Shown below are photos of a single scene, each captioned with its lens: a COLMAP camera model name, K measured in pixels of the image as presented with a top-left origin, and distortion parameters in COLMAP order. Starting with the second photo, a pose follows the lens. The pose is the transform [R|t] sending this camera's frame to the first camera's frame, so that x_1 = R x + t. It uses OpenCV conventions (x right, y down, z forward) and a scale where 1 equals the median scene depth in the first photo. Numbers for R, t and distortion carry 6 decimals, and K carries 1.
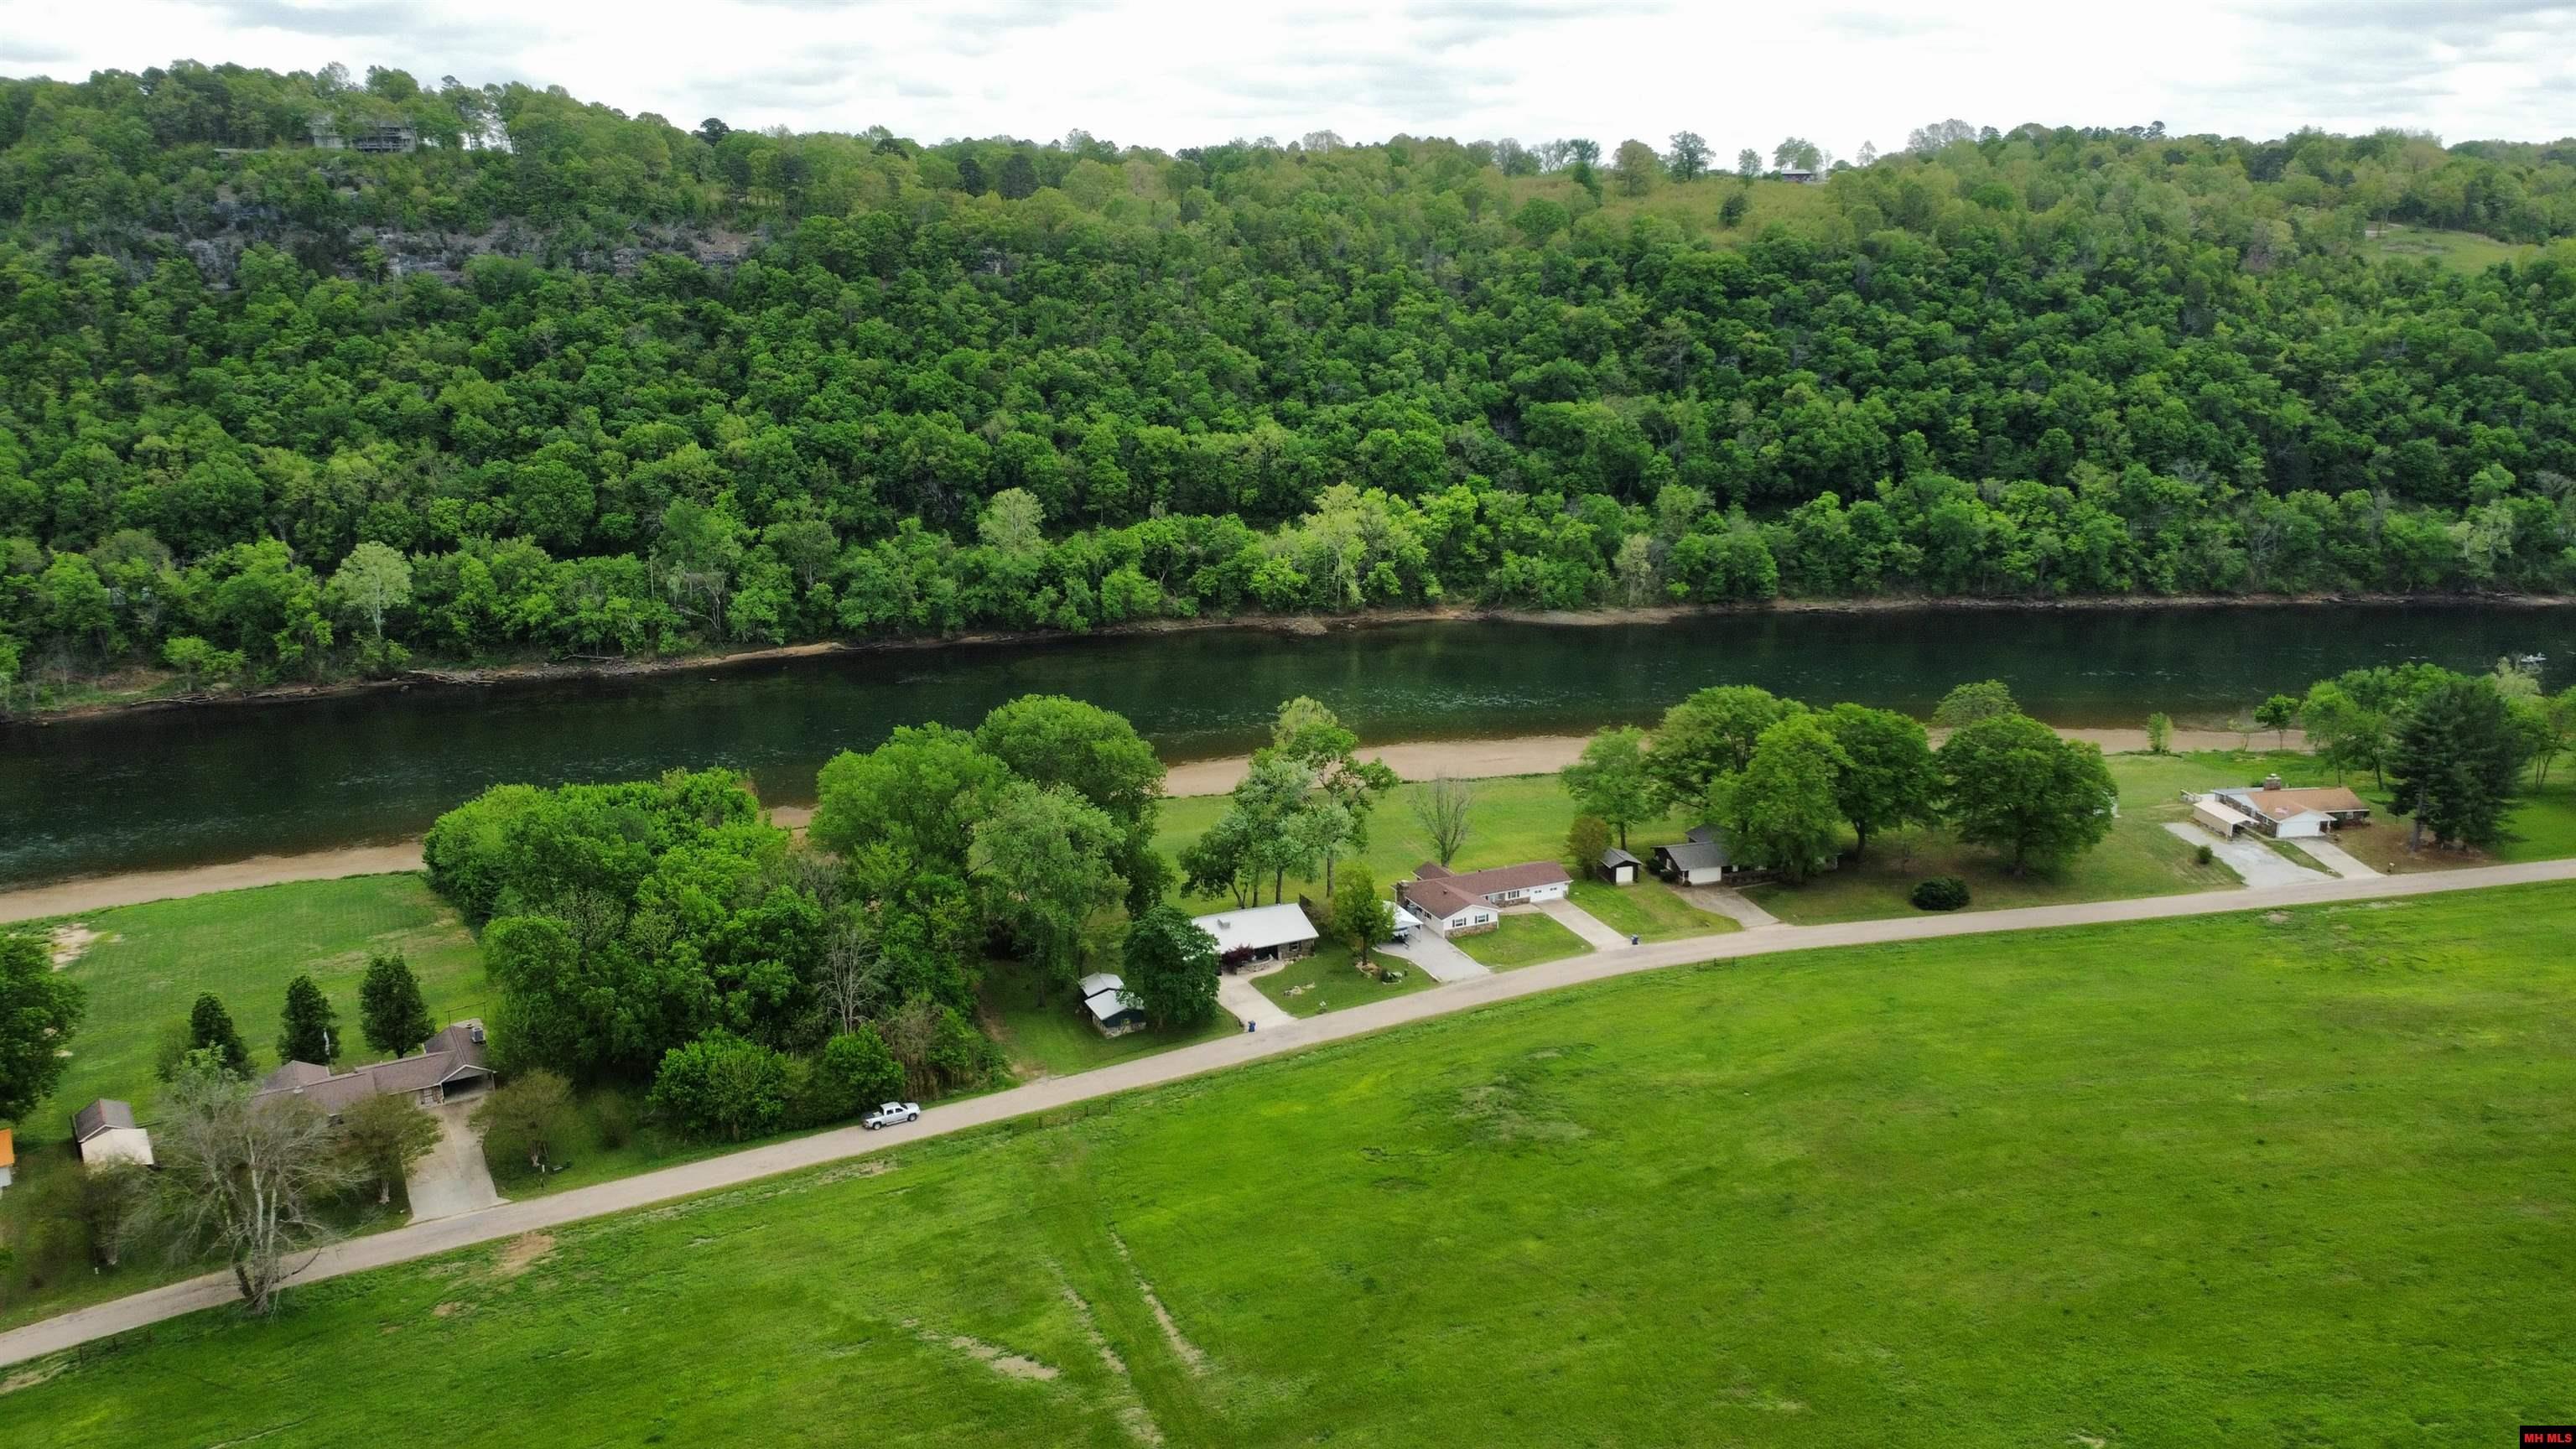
lens RADIAL K [[1879.4, 0, 1253.4], [0, 1879.4, 724.9], [0, 0, 1]] dist [0.004998, -0.003360]
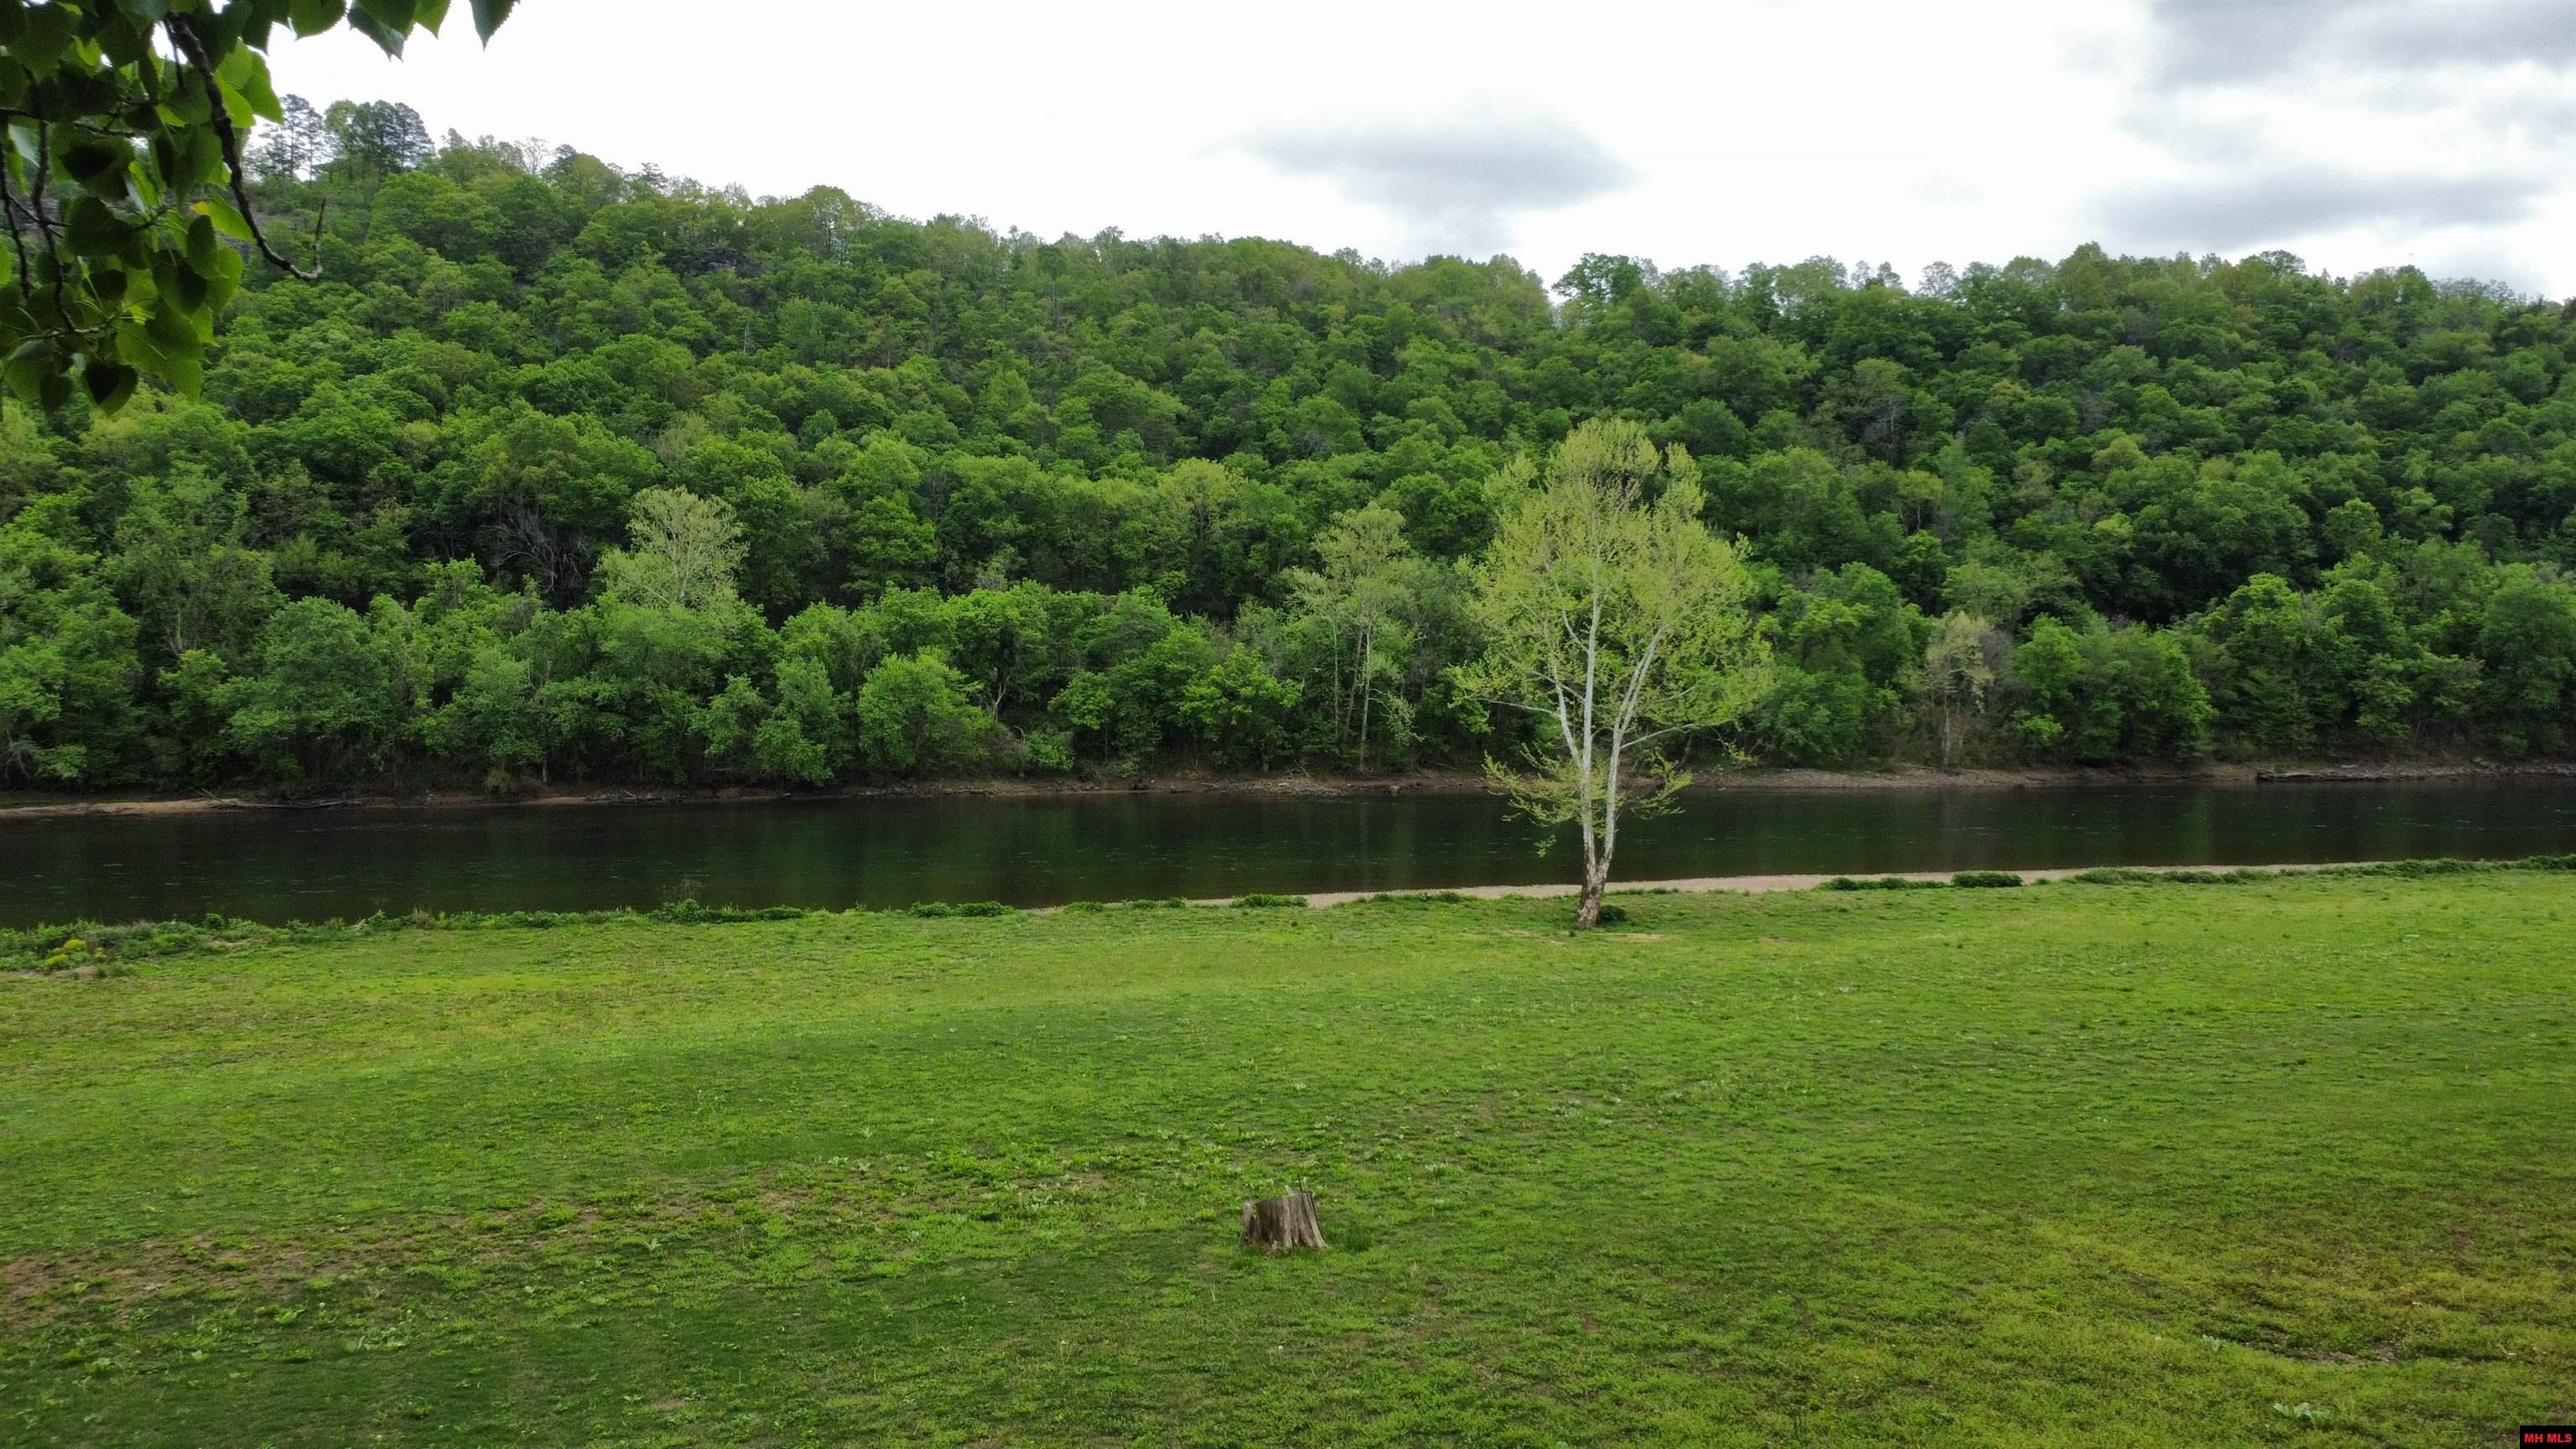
lens RADIAL K [[1879.4, 0, 1253.4], [0, 1879.4, 724.9], [0, 0, 1]] dist [0.004998, -0.003360]
pose [[0.996985, 0.009140, 0.077056, -0.019943], [0.010300, 0.968662, -0.248171, 0.047662], [-0.076910, 0.248216, 0.965647, 0.530085]]
